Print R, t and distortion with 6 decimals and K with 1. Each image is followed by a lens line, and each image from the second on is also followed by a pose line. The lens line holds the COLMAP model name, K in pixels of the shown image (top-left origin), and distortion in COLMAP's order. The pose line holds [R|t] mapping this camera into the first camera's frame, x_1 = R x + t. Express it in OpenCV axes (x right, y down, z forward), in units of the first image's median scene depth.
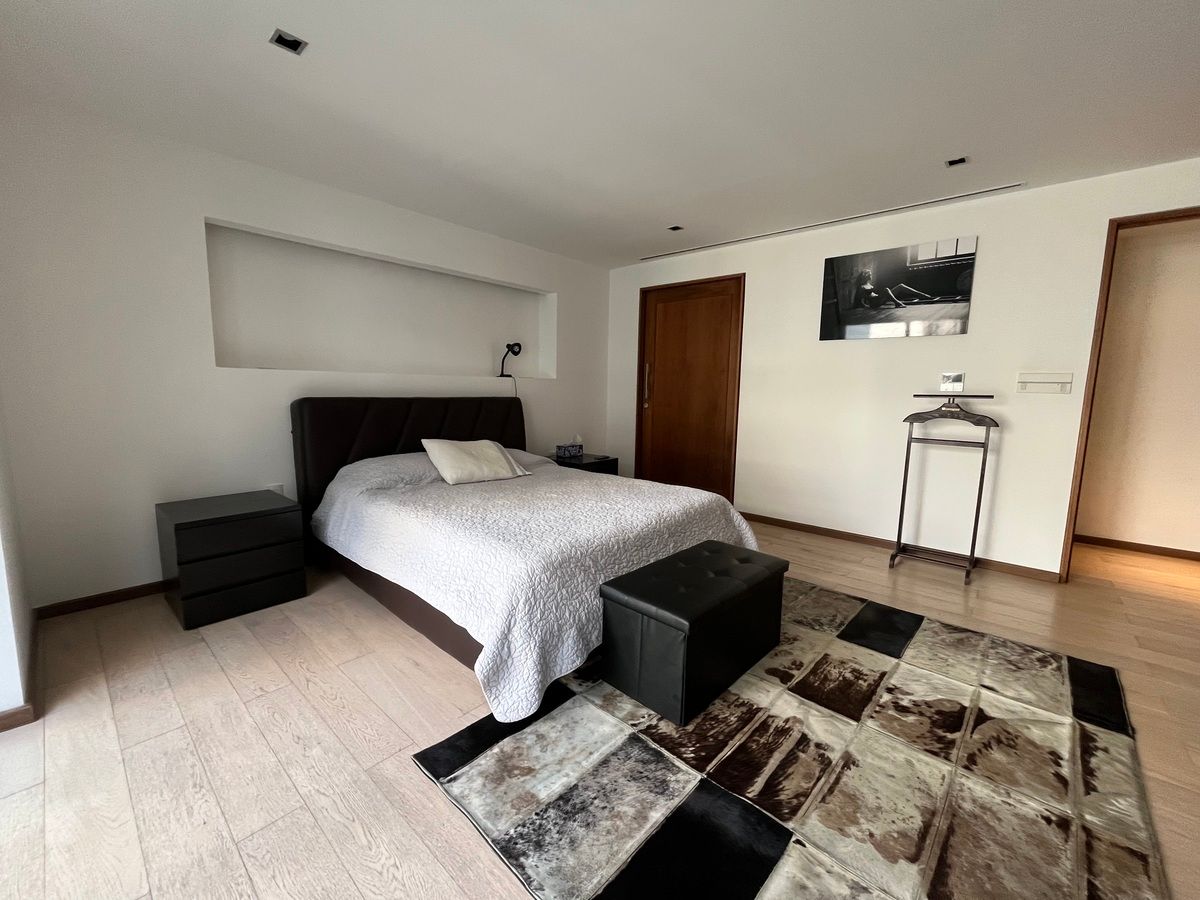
lens RADIAL K [[485.8, 0, 593.1], [0, 485.8, 447.3], [0, 0, 1]] dist [-0.001146, -0.000669]
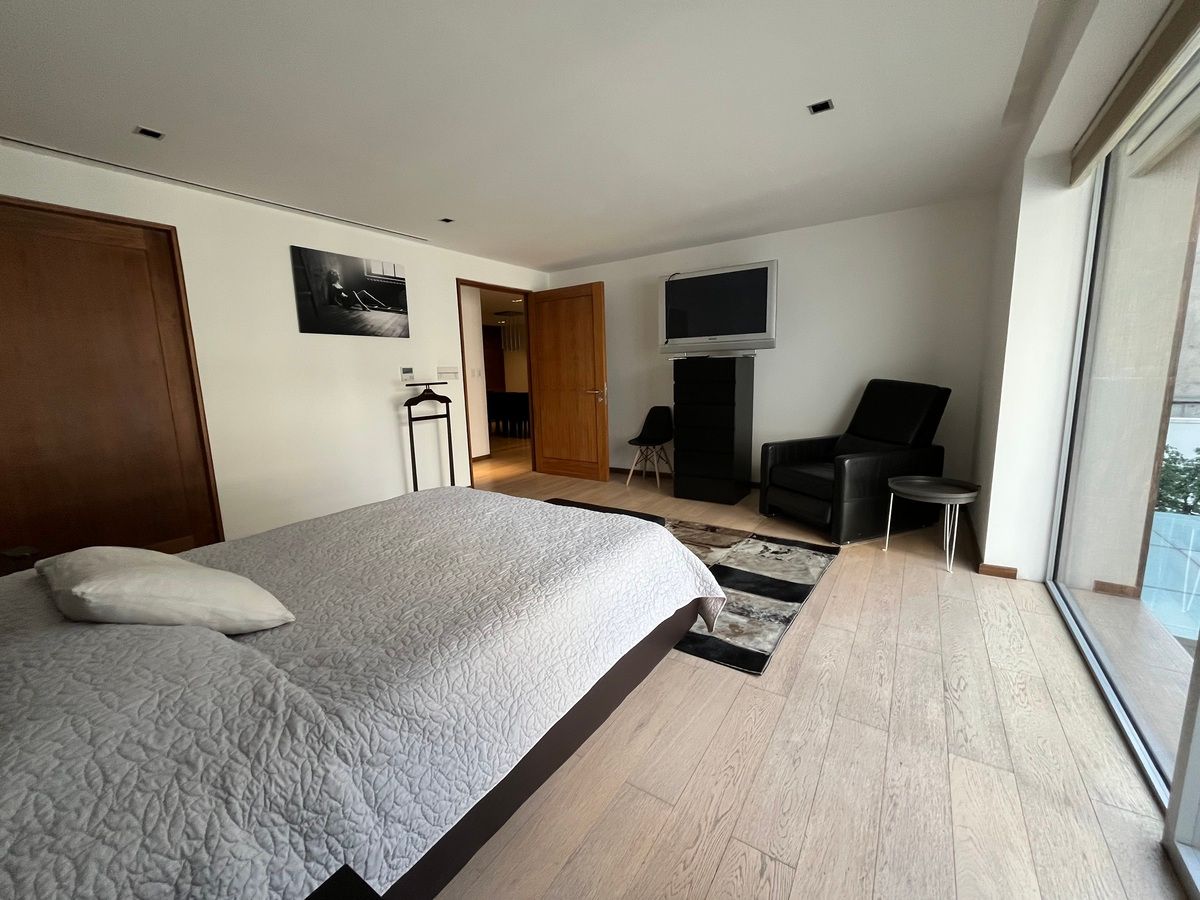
lens RADIAL K [[485.8, 0, 595.8], [0, 485.8, 451.0], [0, 0, 1]] dist [-0.001146, -0.000669]
pose [[-0.140258, -0.174122, 0.974684, -1.061421], [0.147471, 0.969761, 0.194463, -0.176962], [-0.979071, 0.171013, -0.110339, 1.070733]]
